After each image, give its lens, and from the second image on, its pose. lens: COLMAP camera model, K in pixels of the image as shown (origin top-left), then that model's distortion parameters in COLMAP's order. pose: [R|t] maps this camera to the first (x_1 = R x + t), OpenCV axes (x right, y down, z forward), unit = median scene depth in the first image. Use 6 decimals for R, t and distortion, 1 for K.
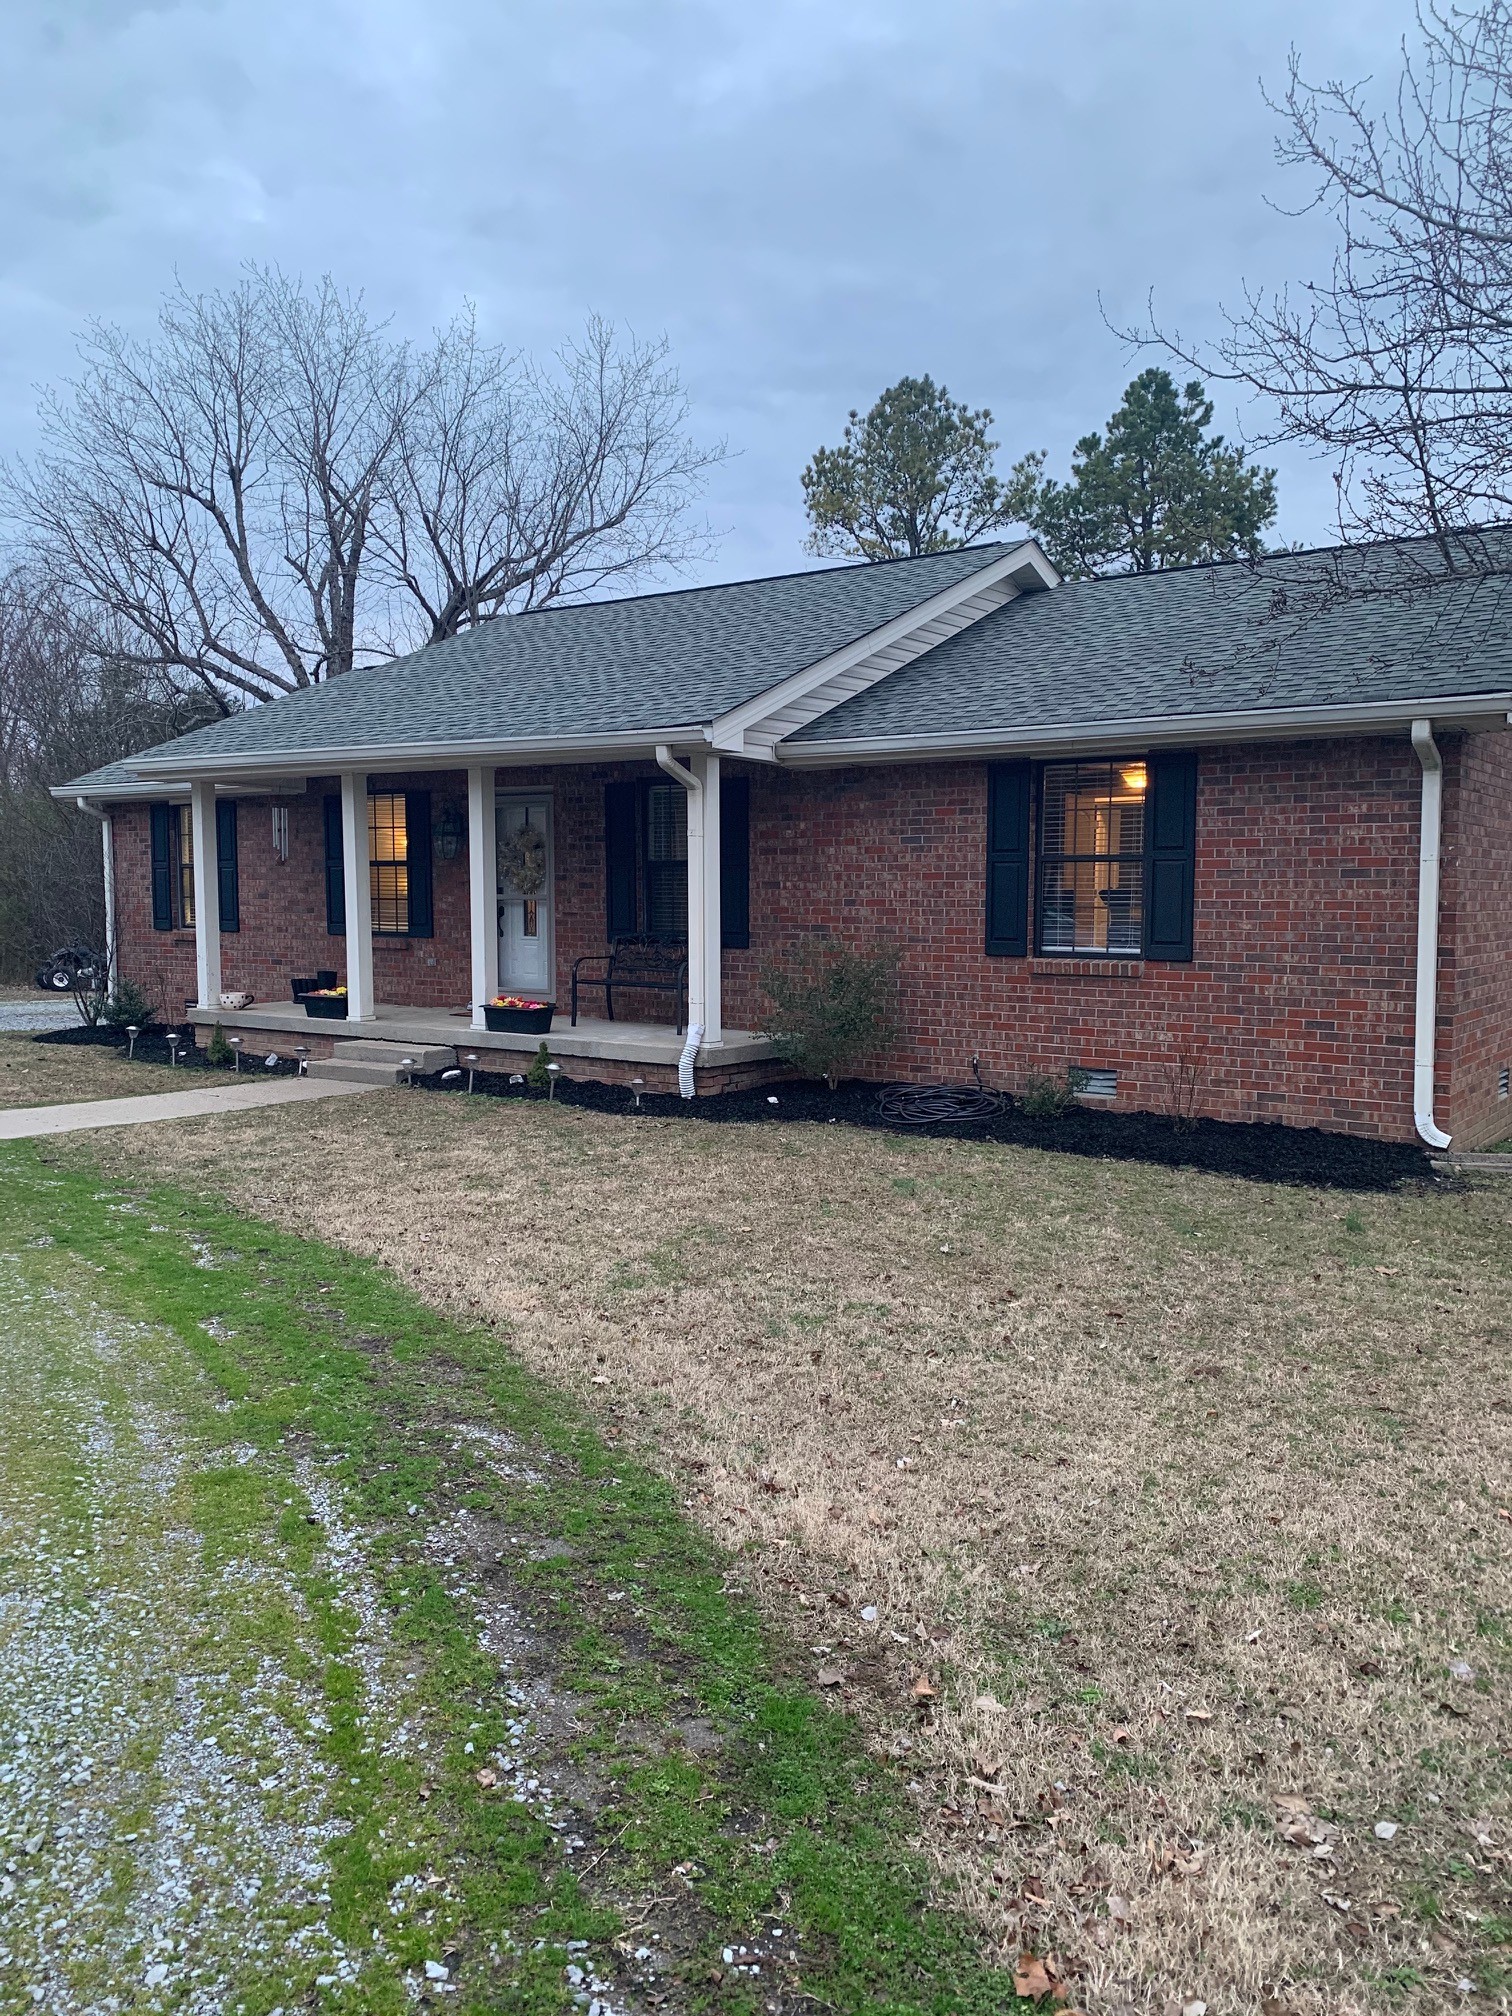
lens RADIAL K [[1526.9, 0, 892.9], [0, 1526.9, 1006.5], [0, 0, 1]] dist [0.071193, -0.075986]
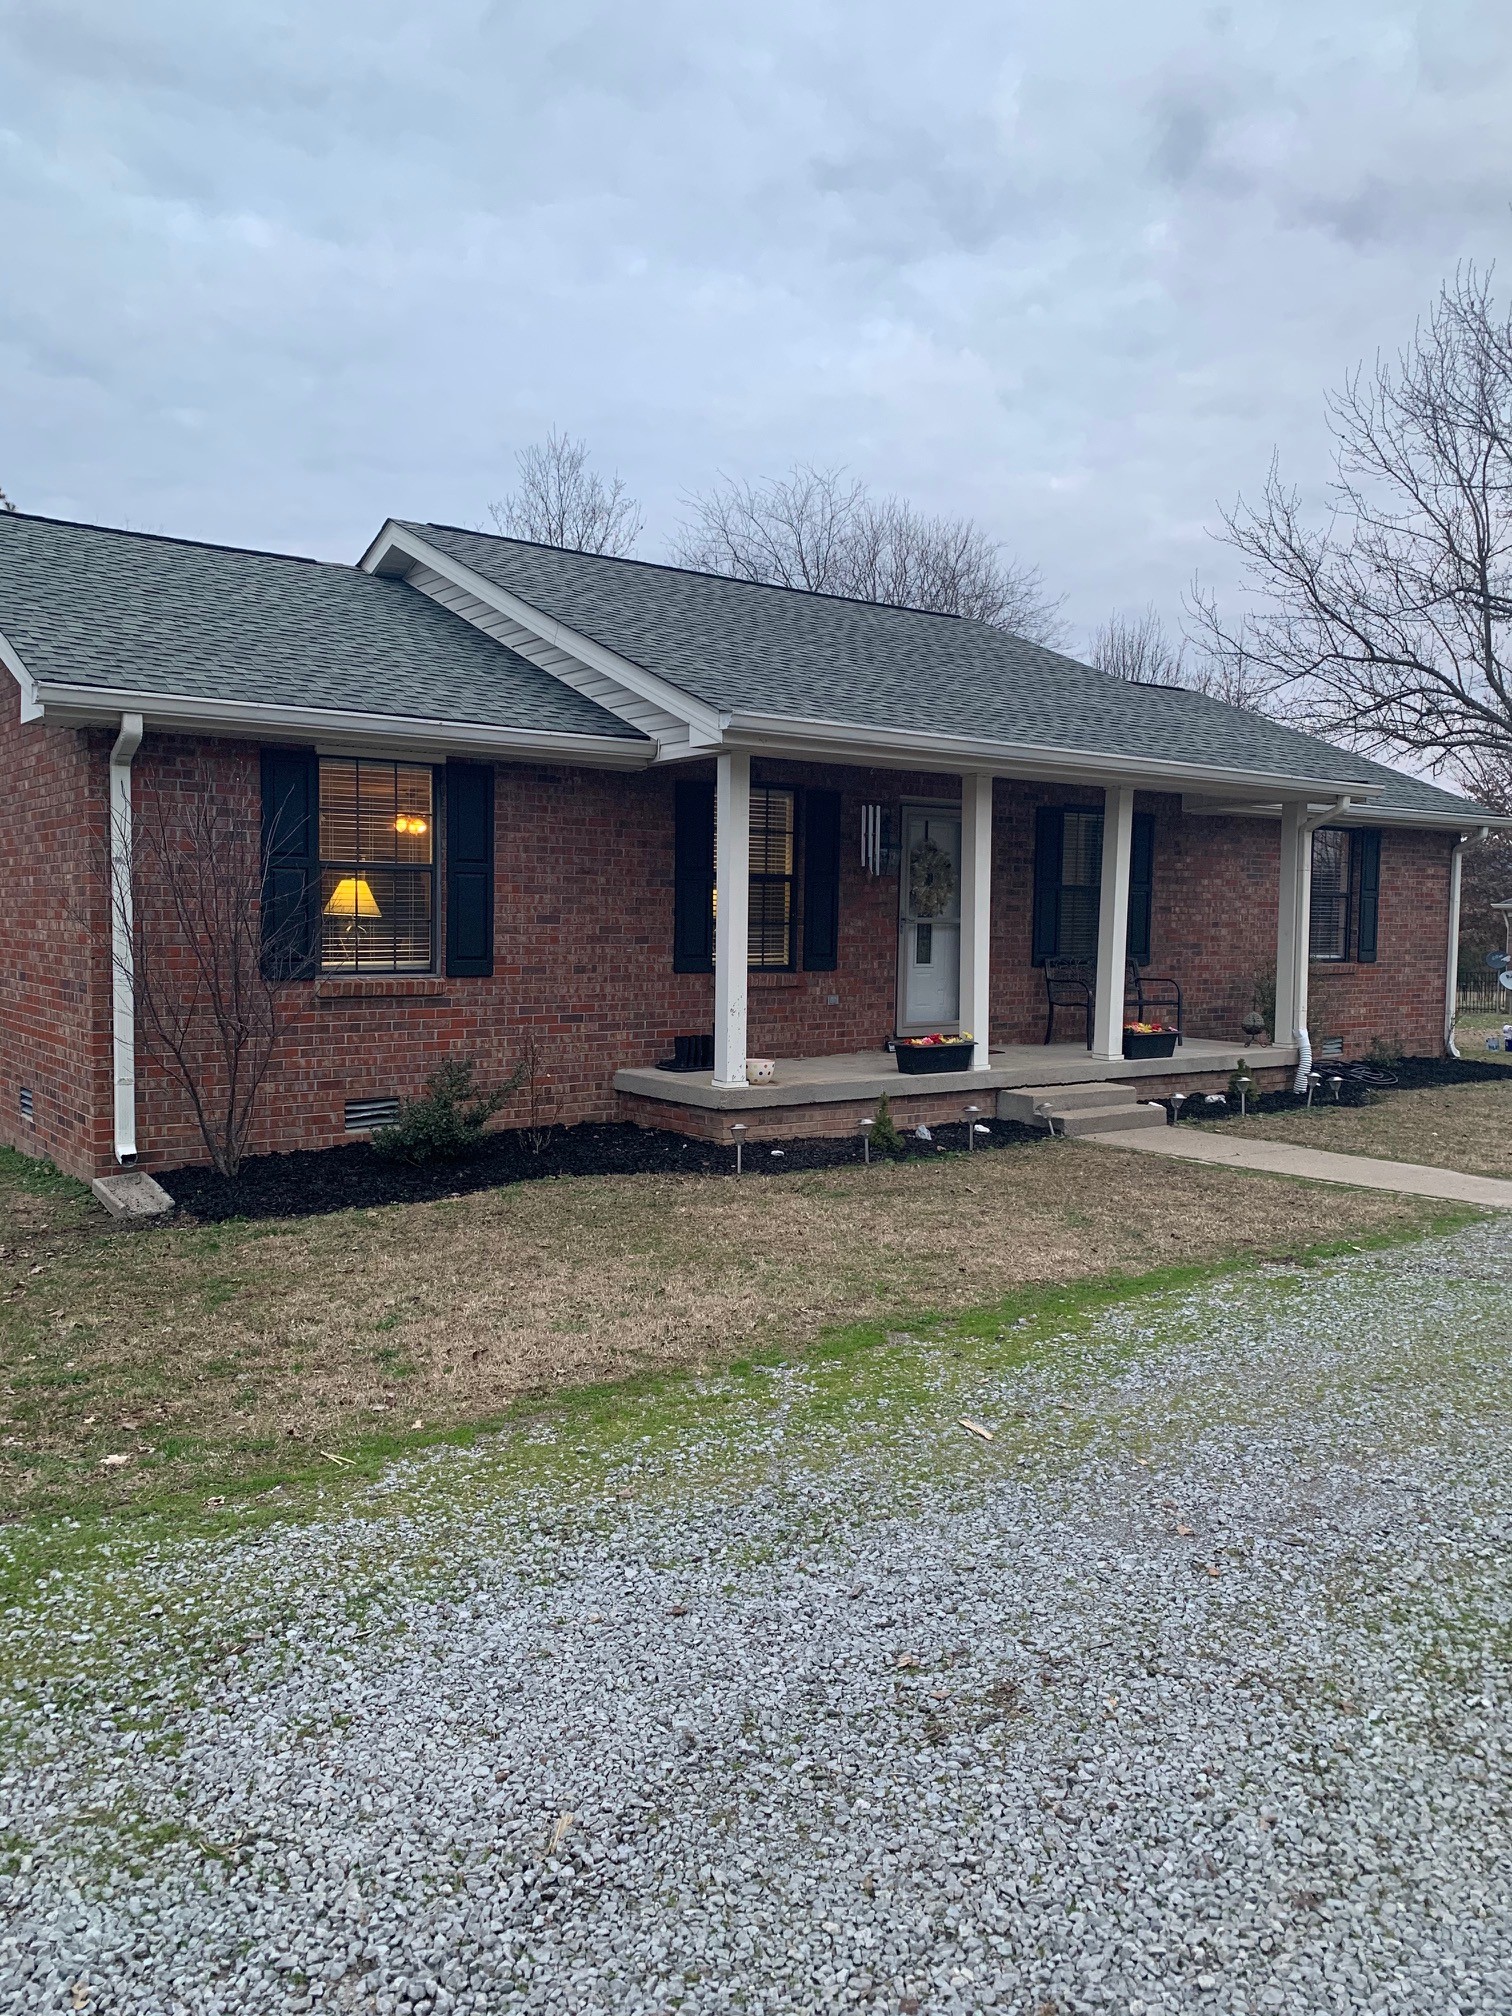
lens RADIAL K [[1526.9, 0, 892.9], [0, 1526.9, 1006.5], [0, 0, 1]] dist [0.071193, -0.075986]
pose [[0.303744, -0.059457, 0.950897, -1.071124], [0.058997, 0.997309, 0.043514, -0.059403], [-0.950925, 0.042883, 0.306435, 0.726062]]
